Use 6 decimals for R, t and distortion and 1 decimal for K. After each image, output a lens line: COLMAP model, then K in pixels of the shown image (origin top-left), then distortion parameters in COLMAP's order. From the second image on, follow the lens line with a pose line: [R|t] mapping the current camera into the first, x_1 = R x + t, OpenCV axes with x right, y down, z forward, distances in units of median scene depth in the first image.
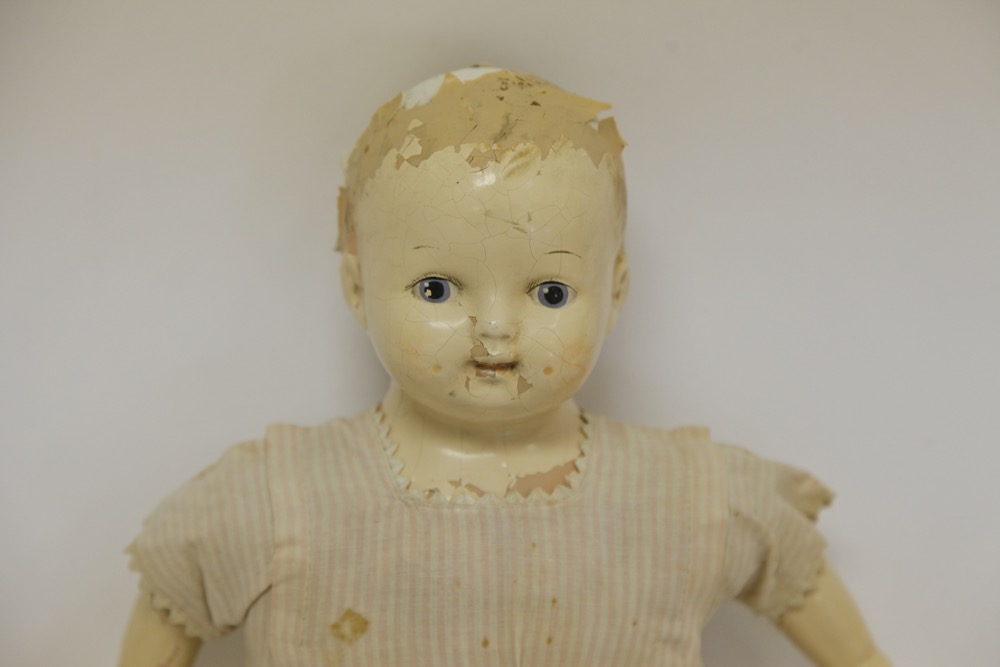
lens RADIAL K [[2586.5, 0, 501.9], [0, 2586.5, 335.8], [0, 0, 1]] dist [0.456590, 0.000000]
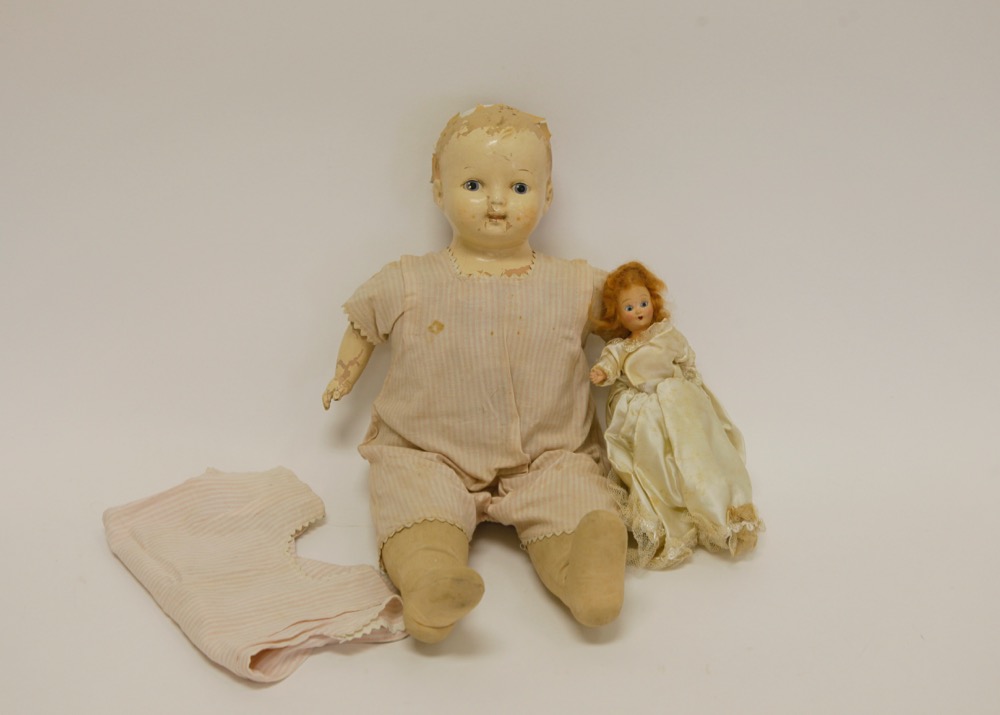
lens RADIAL K [[1785.6, 0, 502.9], [0, 1785.6, 359.7], [0, 0, 1]] dist [0.172062, 0.000000]
pose [[0.999966, 0.007967, -0.001986, 0.007317], [-0.008135, 0.994134, -0.107852, 0.318944], [0.001115, 0.107865, 0.994165, -0.647455]]
